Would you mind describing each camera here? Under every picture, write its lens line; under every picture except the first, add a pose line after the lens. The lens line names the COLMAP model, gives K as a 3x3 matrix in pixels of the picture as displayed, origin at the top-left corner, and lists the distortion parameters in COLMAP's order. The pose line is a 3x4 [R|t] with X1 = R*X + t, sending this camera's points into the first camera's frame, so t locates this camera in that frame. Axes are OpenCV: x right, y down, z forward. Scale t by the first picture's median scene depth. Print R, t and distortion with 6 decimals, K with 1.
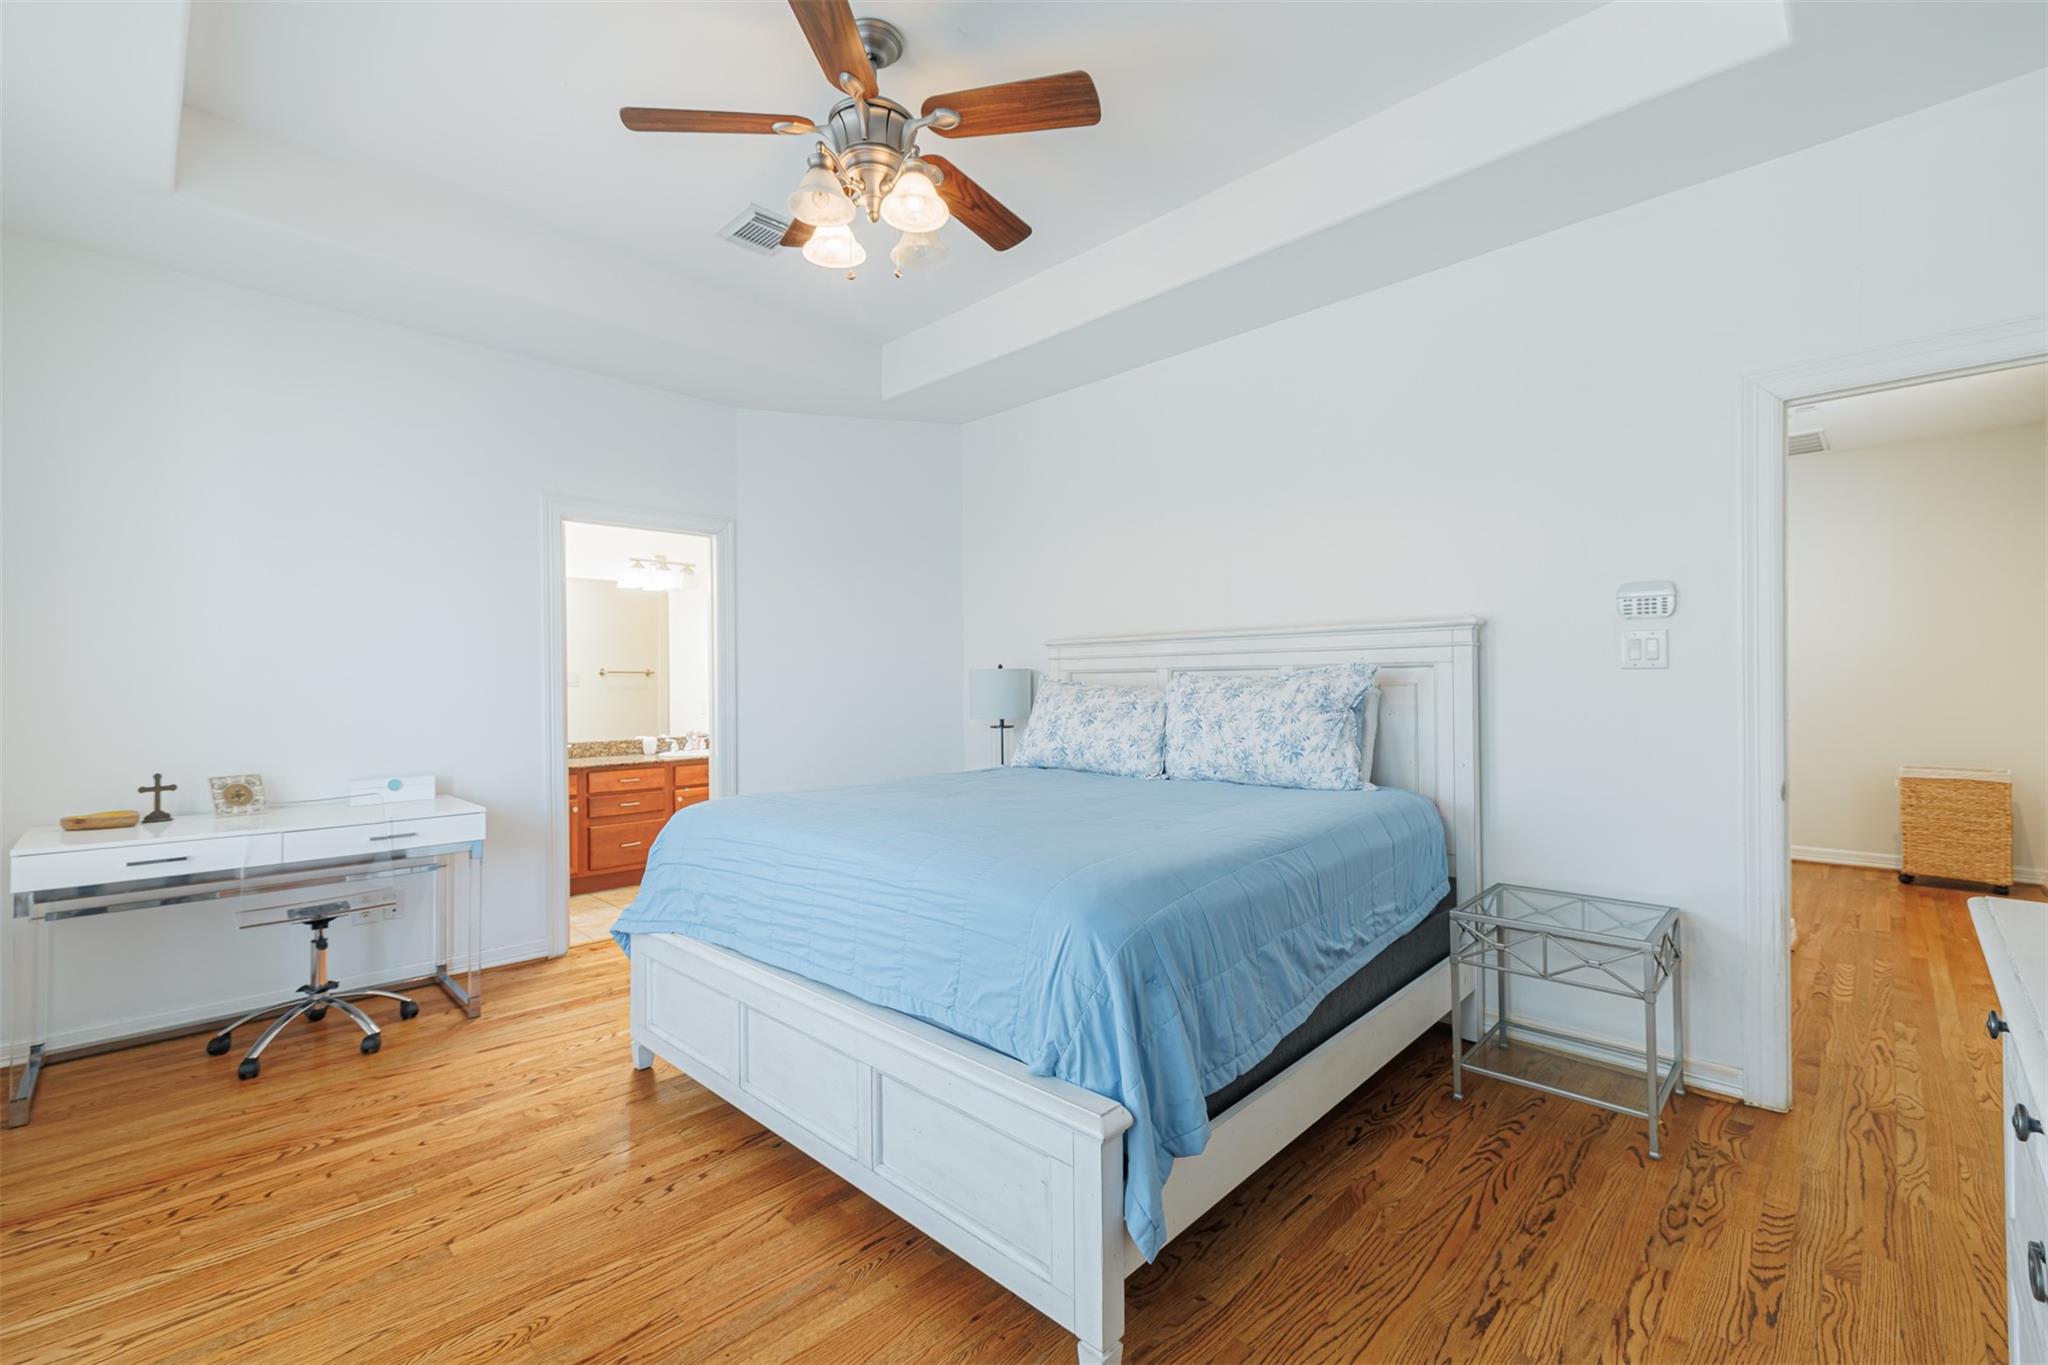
lens RADIAL K [[879.4, 0, 1021.7], [0, 879.4, 684.2], [0, 0, 1]] dist [0.018741, -0.002722]
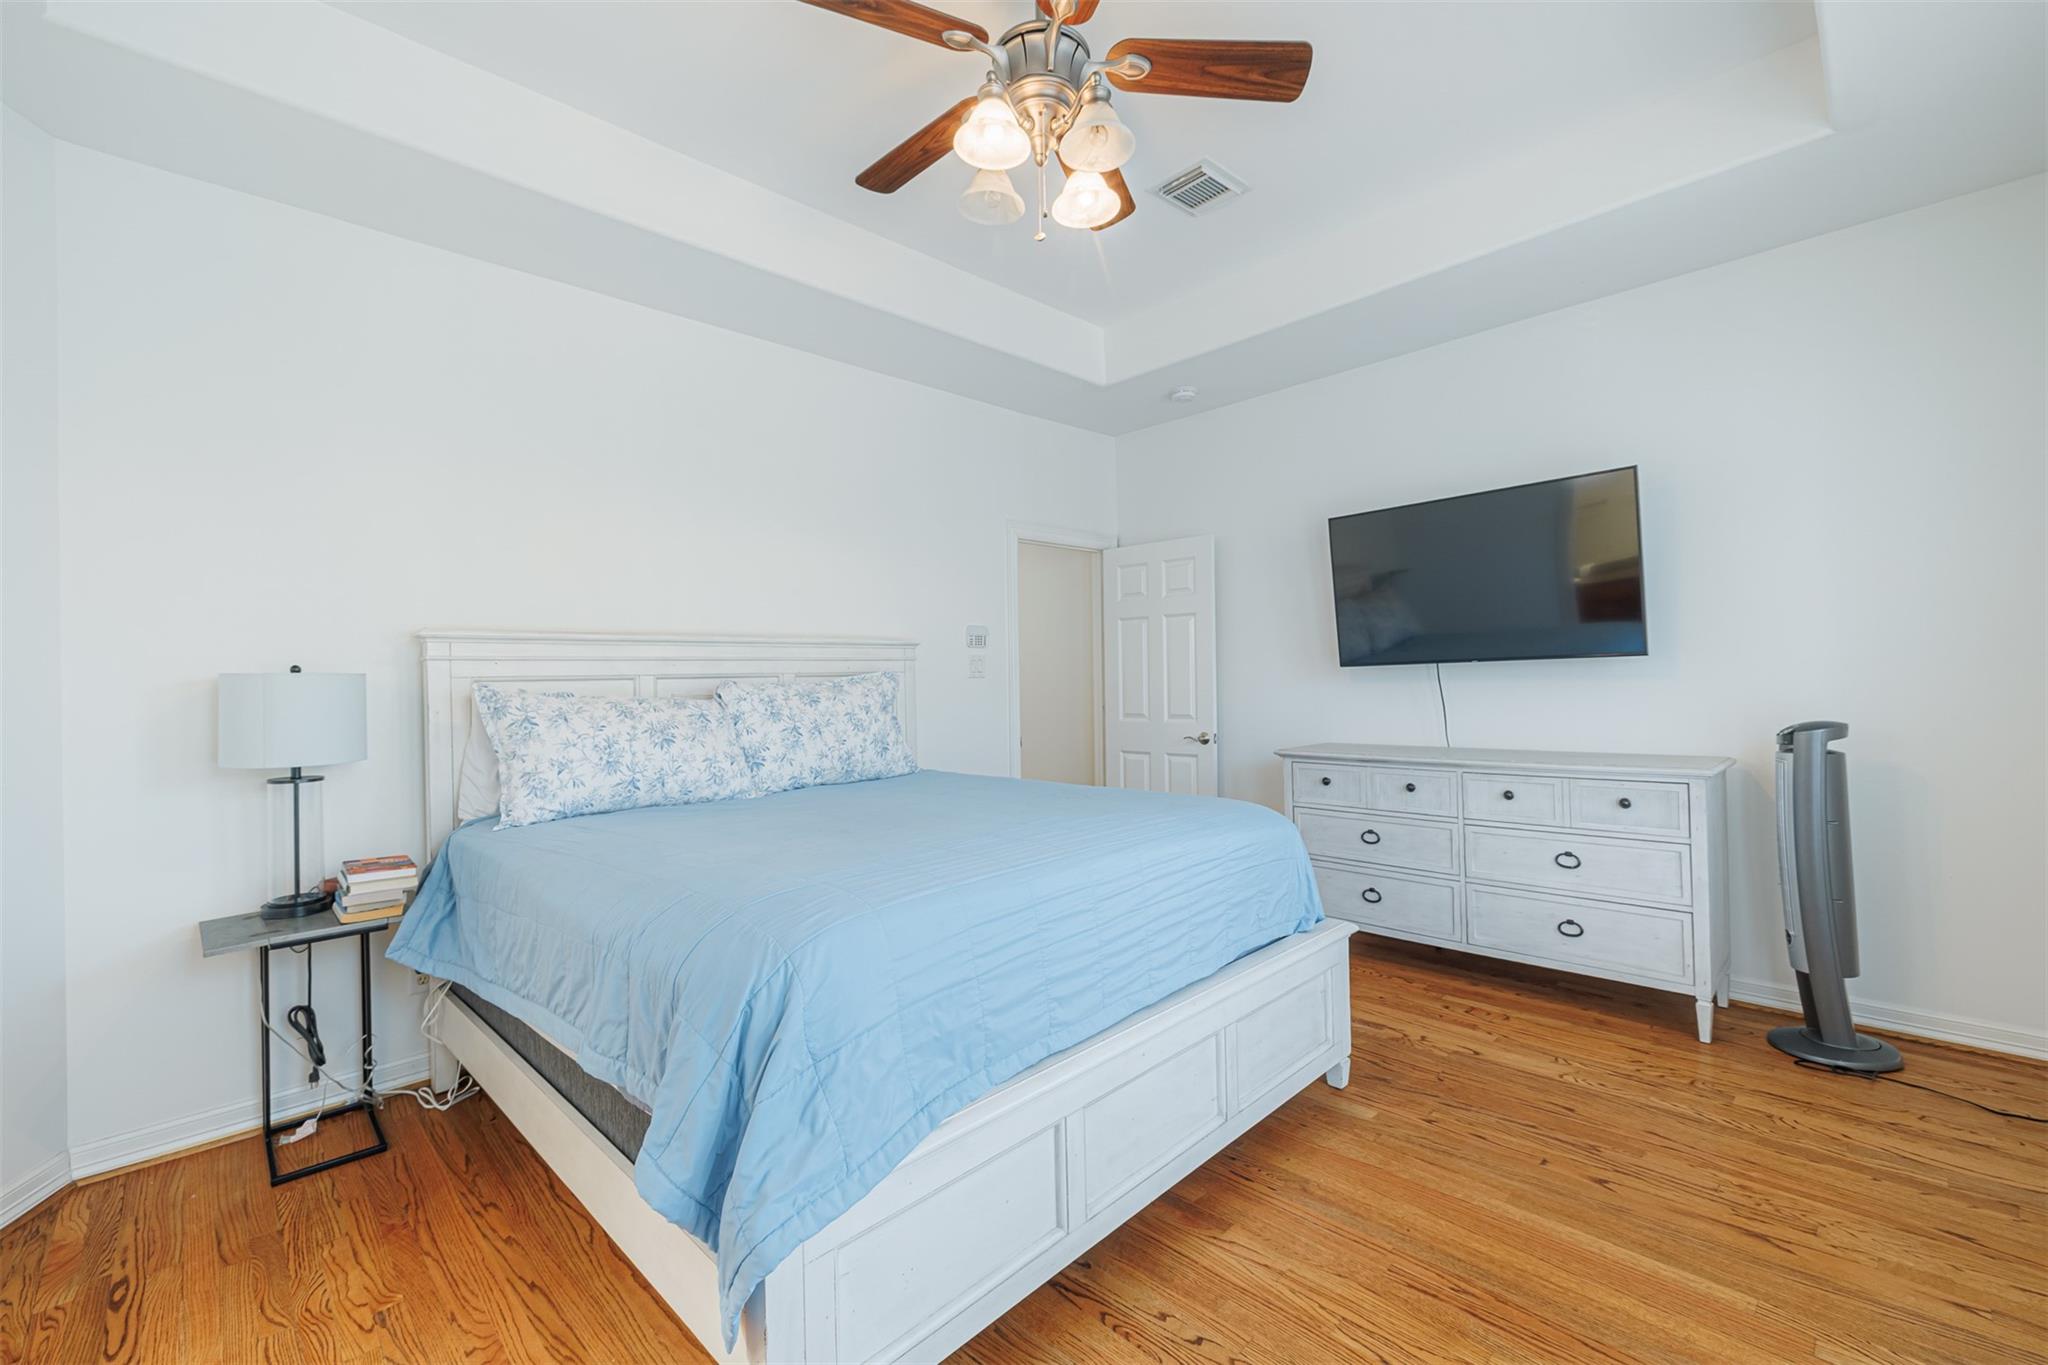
lens RADIAL K [[855.9, 0, 1023.3], [0, 855.9, 681.6], [0, 0, 1]] dist [0.015609, -0.002650]
pose [[0.011238, 0.005867, 0.999920, -0.781042], [0.023261, 0.999711, -0.006127, 0.001711], [-0.999666, 0.023328, 0.011098, 0.770059]]
